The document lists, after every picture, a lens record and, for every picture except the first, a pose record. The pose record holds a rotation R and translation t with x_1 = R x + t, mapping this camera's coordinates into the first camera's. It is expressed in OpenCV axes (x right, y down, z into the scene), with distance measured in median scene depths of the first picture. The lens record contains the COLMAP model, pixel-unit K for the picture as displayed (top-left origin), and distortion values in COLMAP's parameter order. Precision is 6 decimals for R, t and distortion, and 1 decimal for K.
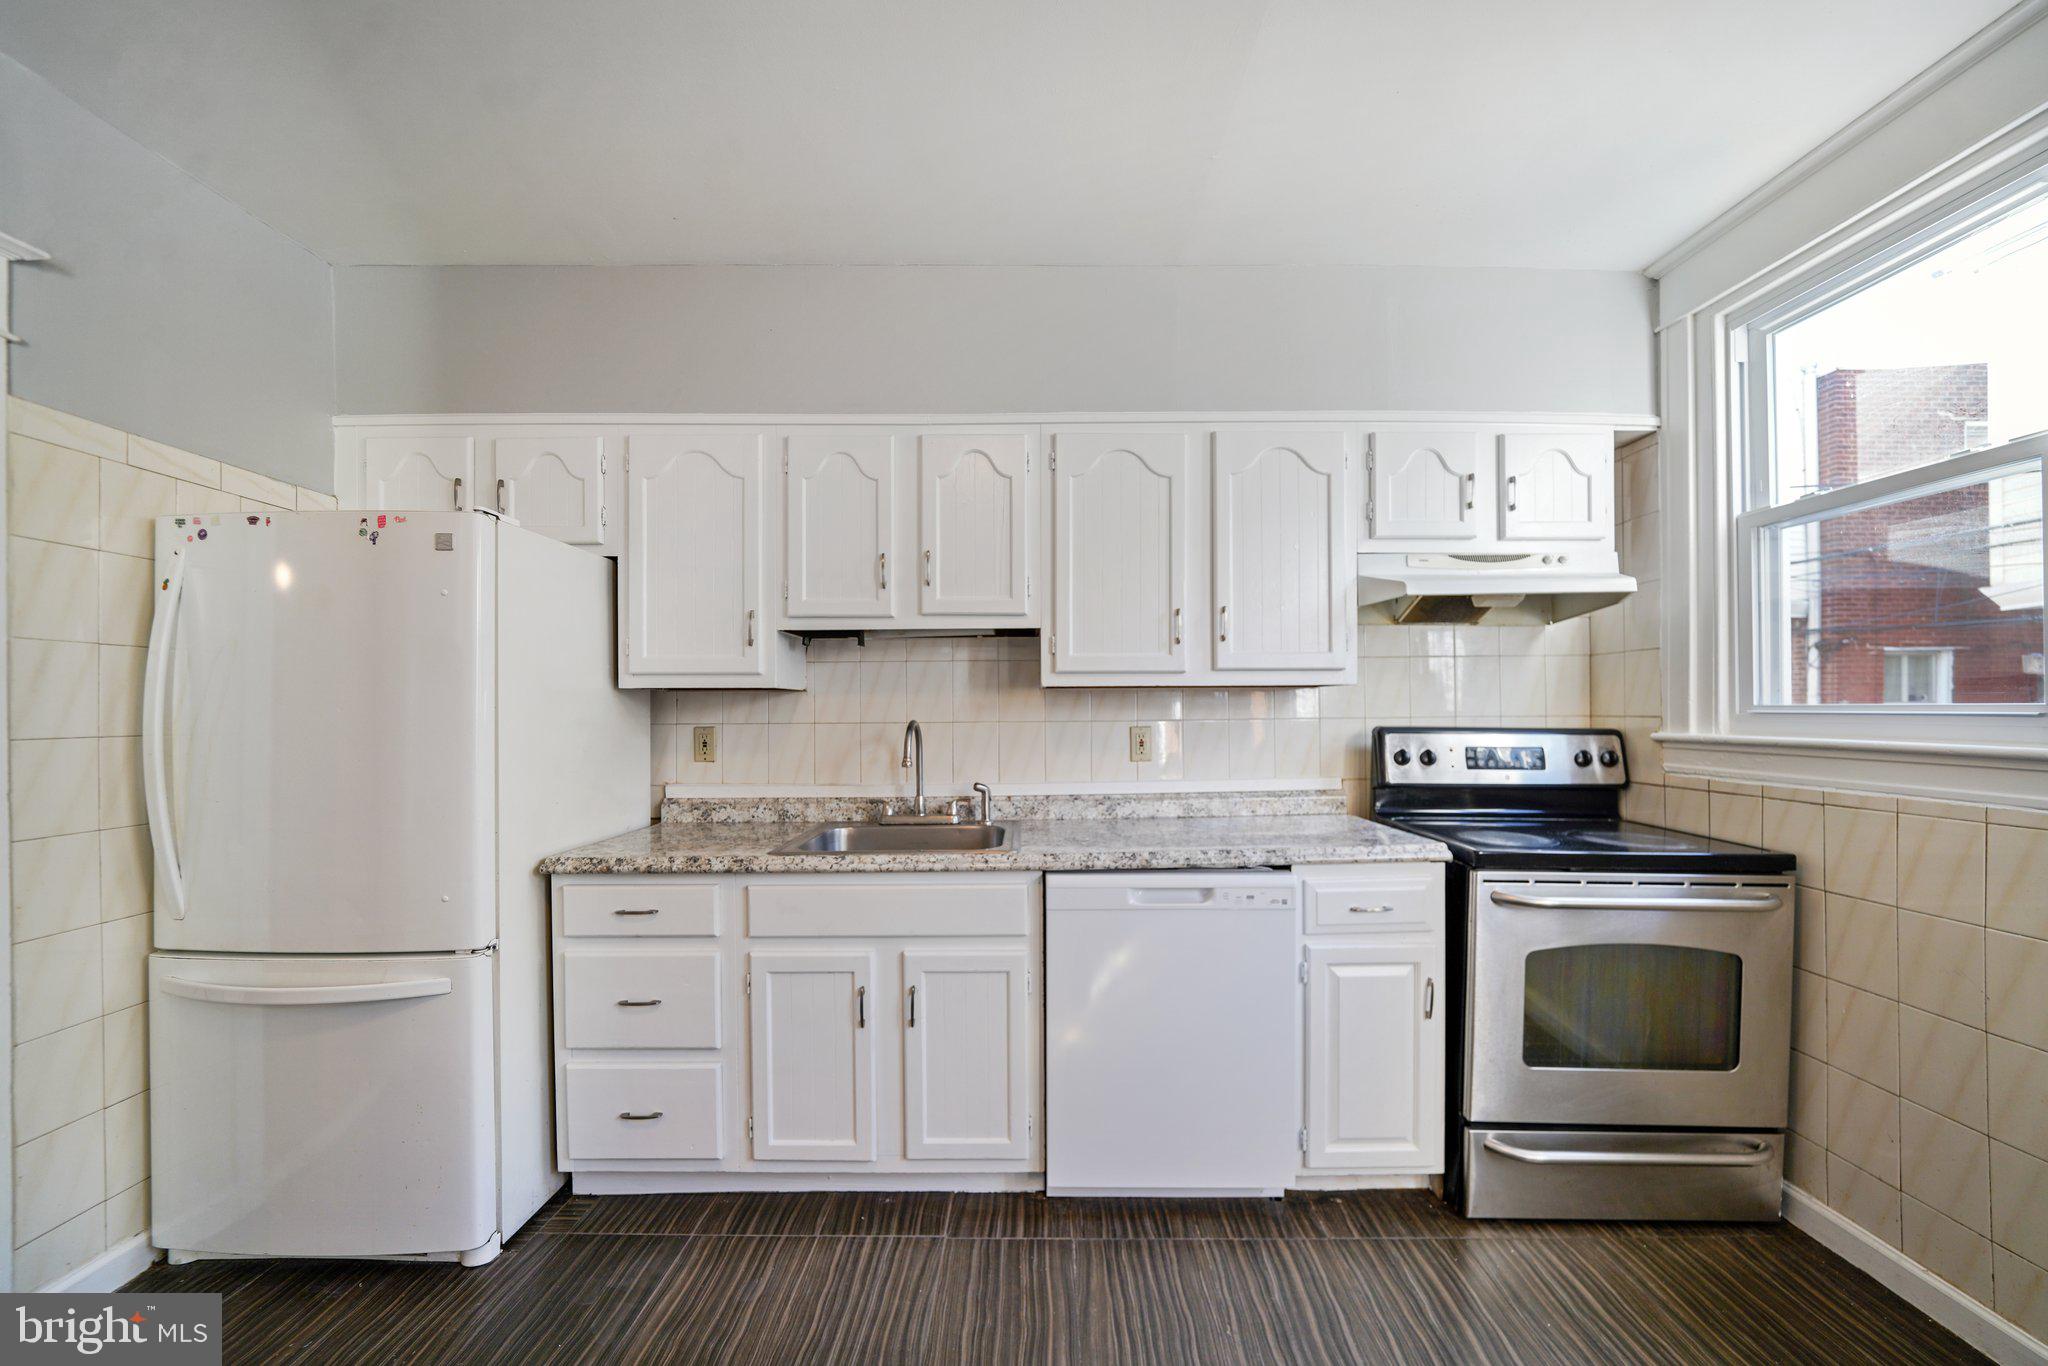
lens RADIAL K [[784.3, 0, 1028.2], [0, 784.3, 698.5], [0, 0, 1]] dist [-0.010954, -0.000097]
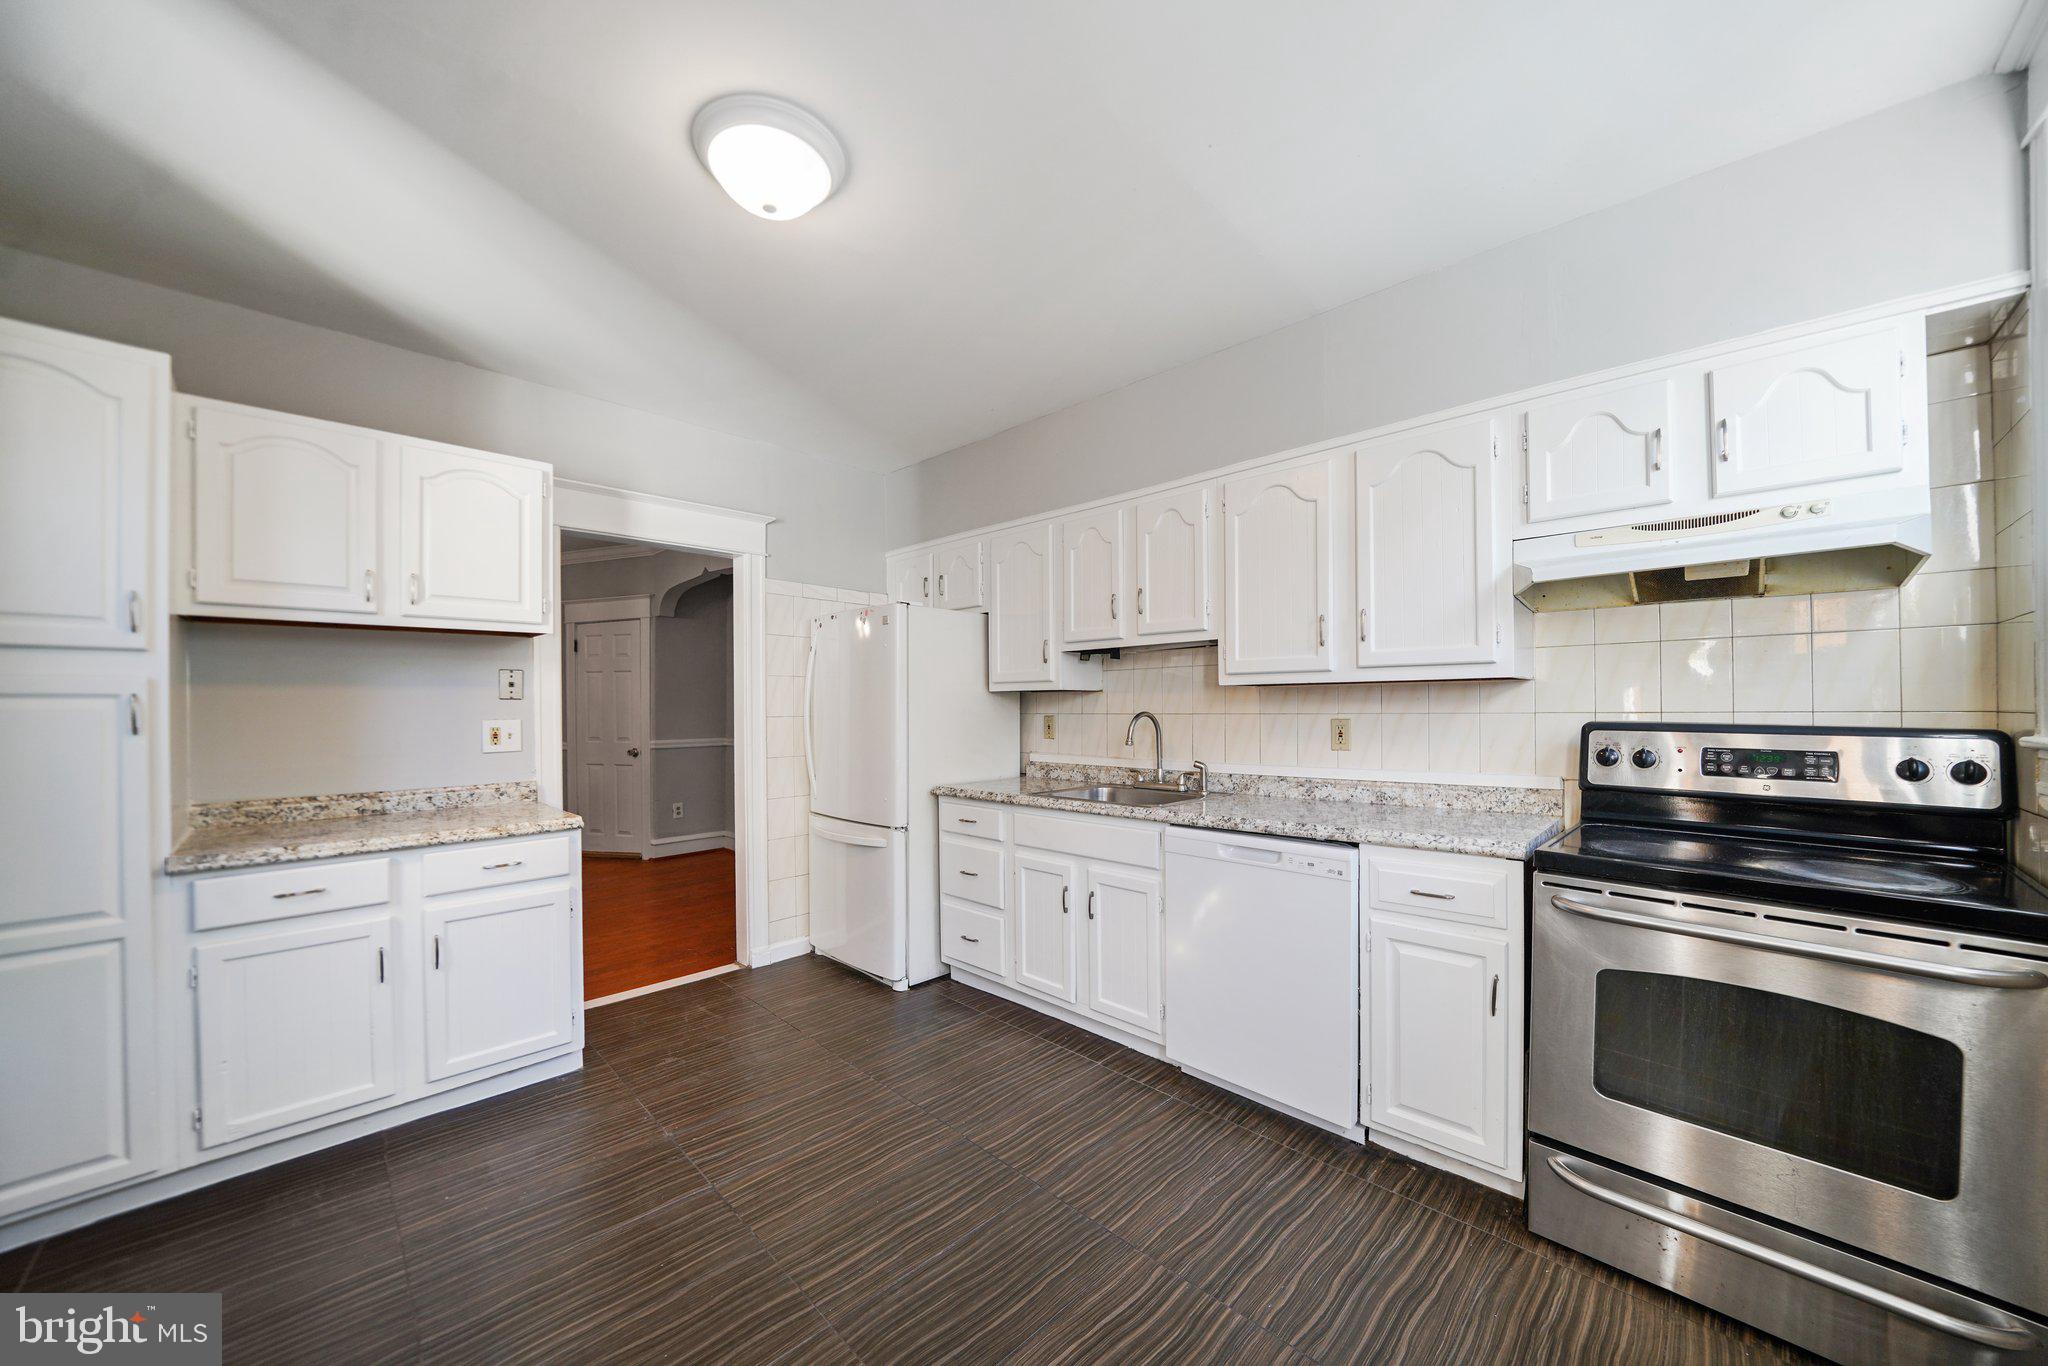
lens RADIAL K [[713.3, 0, 1031.8], [0, 713.3, 699.0], [0, 0, 1]] dist [-0.026942, 0.003436]
pose [[0.721951, -0.006738, -0.691911, 0.591871], [0.007212, 0.999972, -0.002214, 0.006795], [0.691906, -0.003392, 0.721979, -0.033944]]
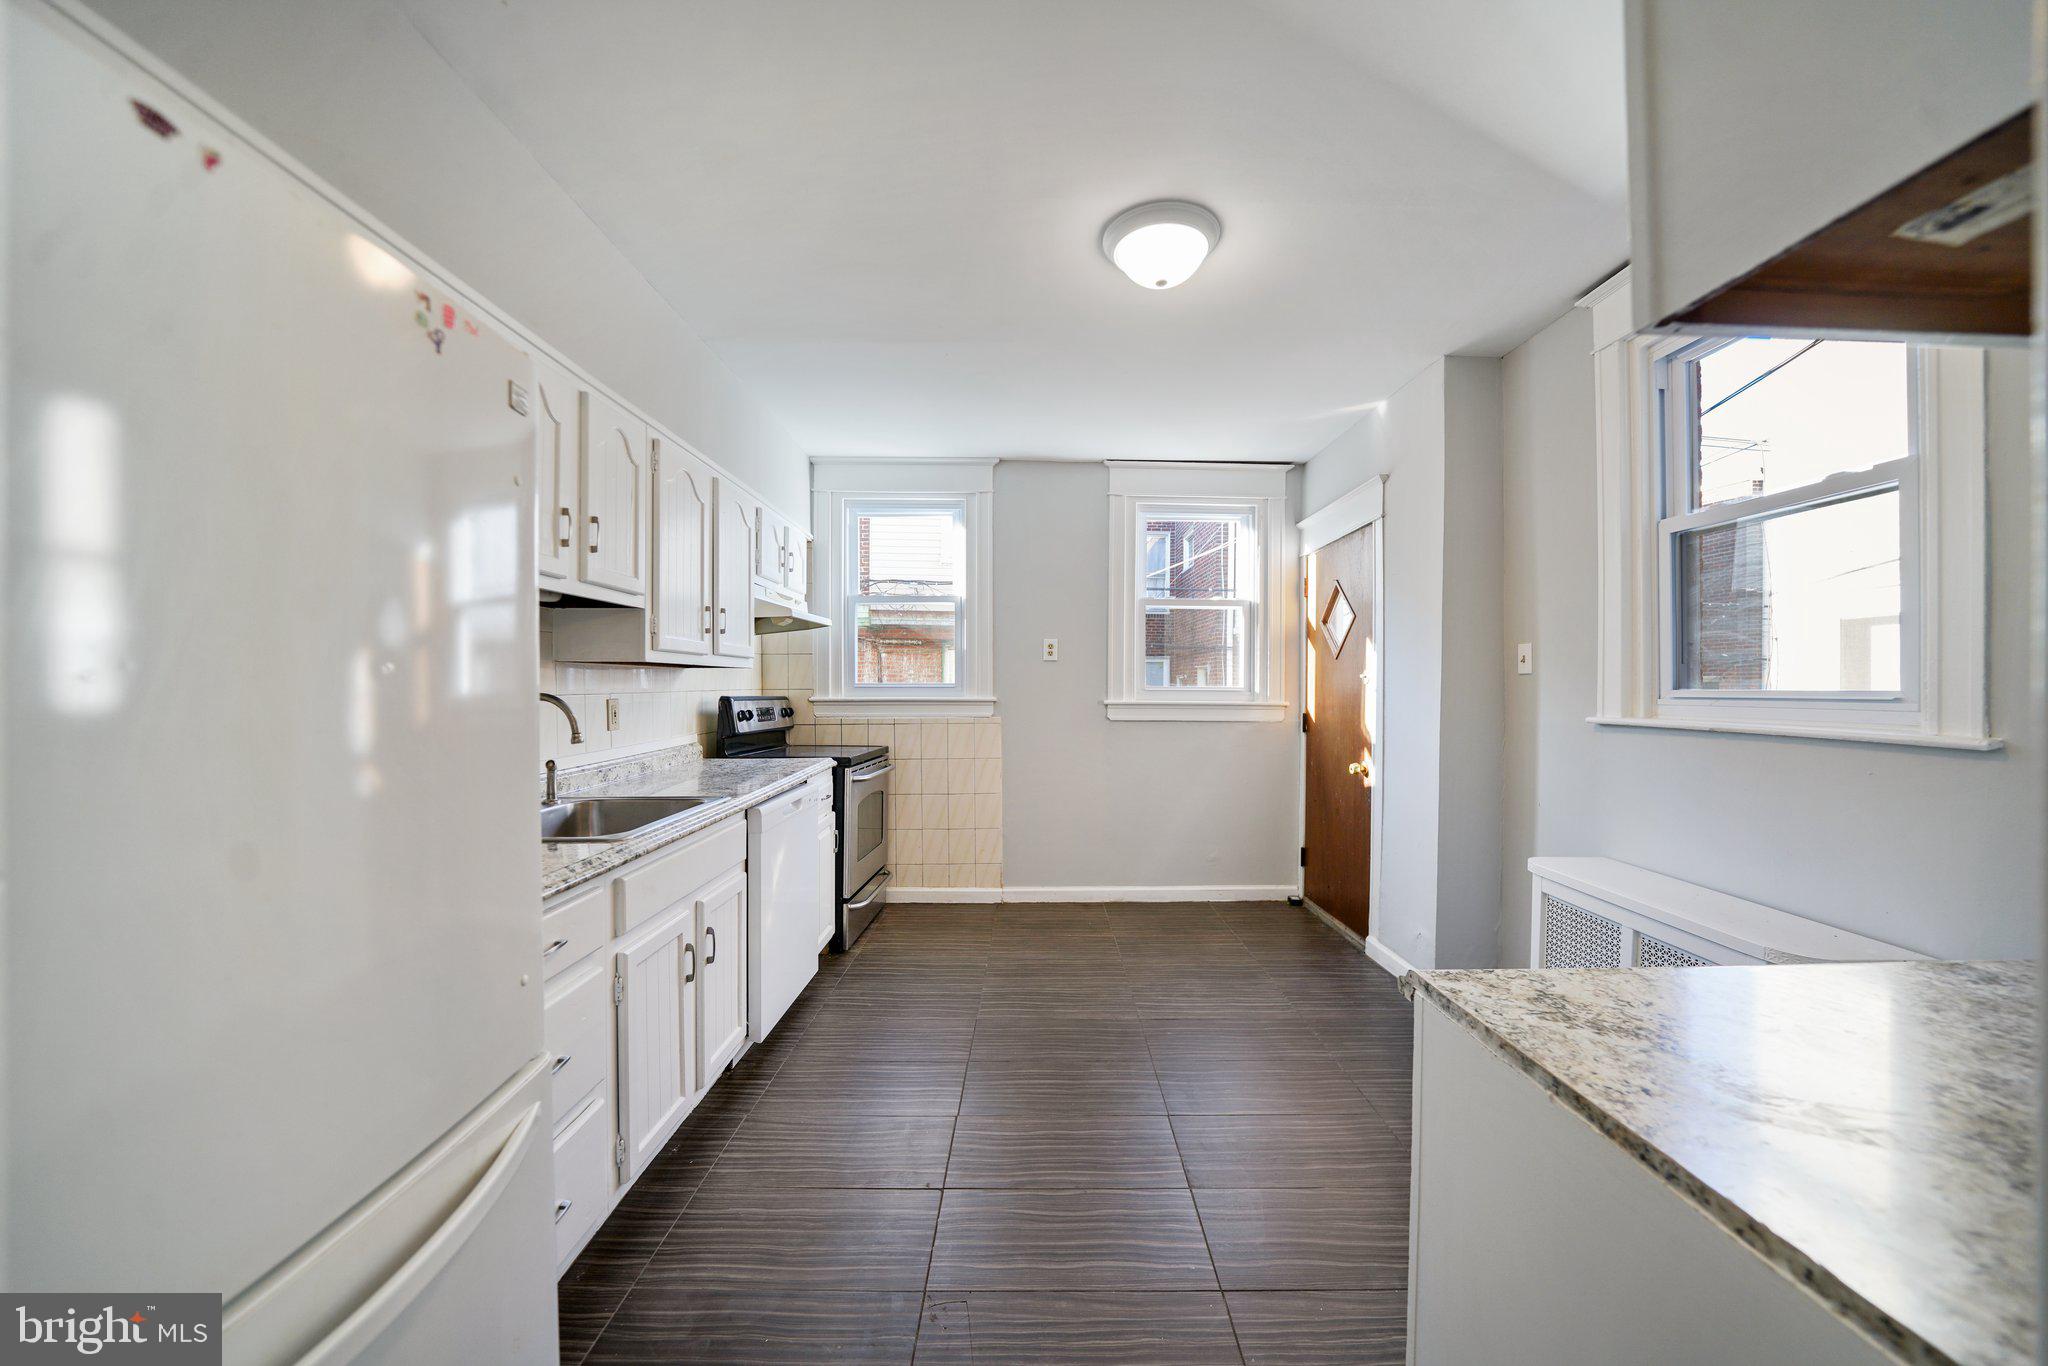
lens RADIAL K [[738.9, 0, 1026.3], [0, 738.9, 696.7], [0, 0, 1]] dist [-0.025451, 0.003542]
pose [[0.004899, -0.010749, 0.999930, -1.003740], [-0.009065, 0.999901, 0.010793, 0.017867], [-0.999947, -0.009117, 0.004801, 0.453755]]
